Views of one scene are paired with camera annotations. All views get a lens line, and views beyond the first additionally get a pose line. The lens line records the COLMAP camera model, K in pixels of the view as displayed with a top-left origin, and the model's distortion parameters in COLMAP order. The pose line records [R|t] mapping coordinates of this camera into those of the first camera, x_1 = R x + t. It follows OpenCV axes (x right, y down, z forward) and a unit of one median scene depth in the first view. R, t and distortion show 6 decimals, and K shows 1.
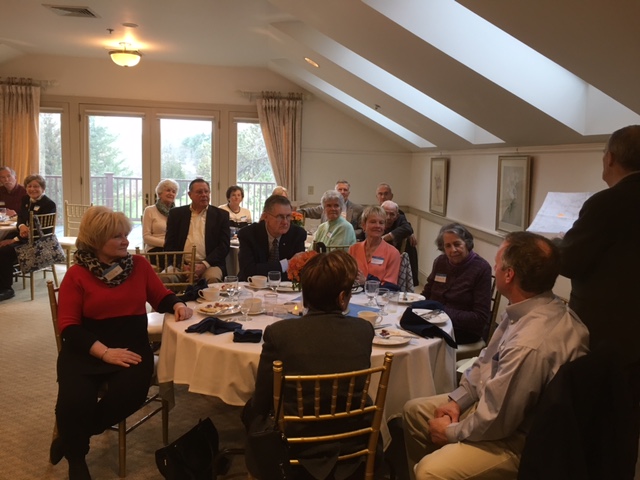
lens RADIAL K [[528.2, 0, 320.0], [0, 528.2, 240.0], [0, 0, 1]] dist [0.003094, -0.003433]
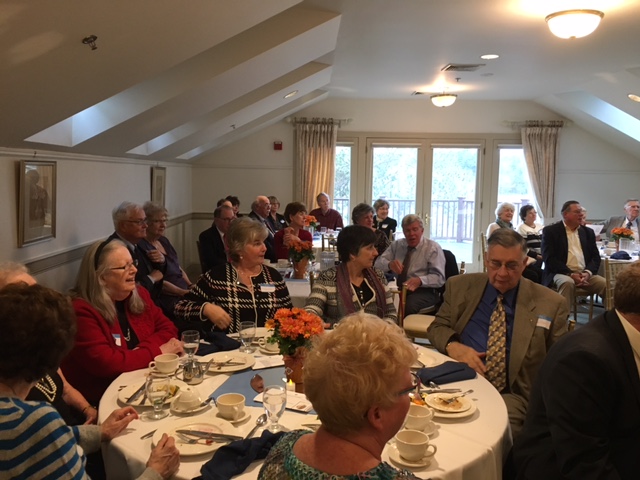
lens RADIAL K [[528.2, 0, 320.0], [0, 528.2, 240.0], [0, 0, 1]] dist [0.003094, -0.003433]
pose [[0.992254, -0.012628, -0.123581, -0.425476], [0.008945, 0.999500, -0.030315, 0.001541], [0.123902, 0.028975, 0.991871, -0.163751]]
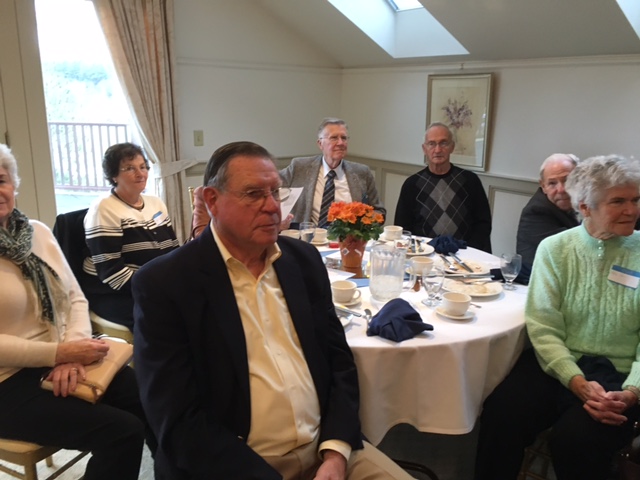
lens RADIAL K [[528.2, 0, 320.0], [0, 528.2, 240.0], [0, 0, 1]] dist [0.003094, -0.003433]
pose [[0.853492, -0.155567, 0.497343, -0.222018], [0.086847, 0.983516, 0.158603, -0.071187], [-0.513818, -0.092174, 0.852933, 0.489603]]
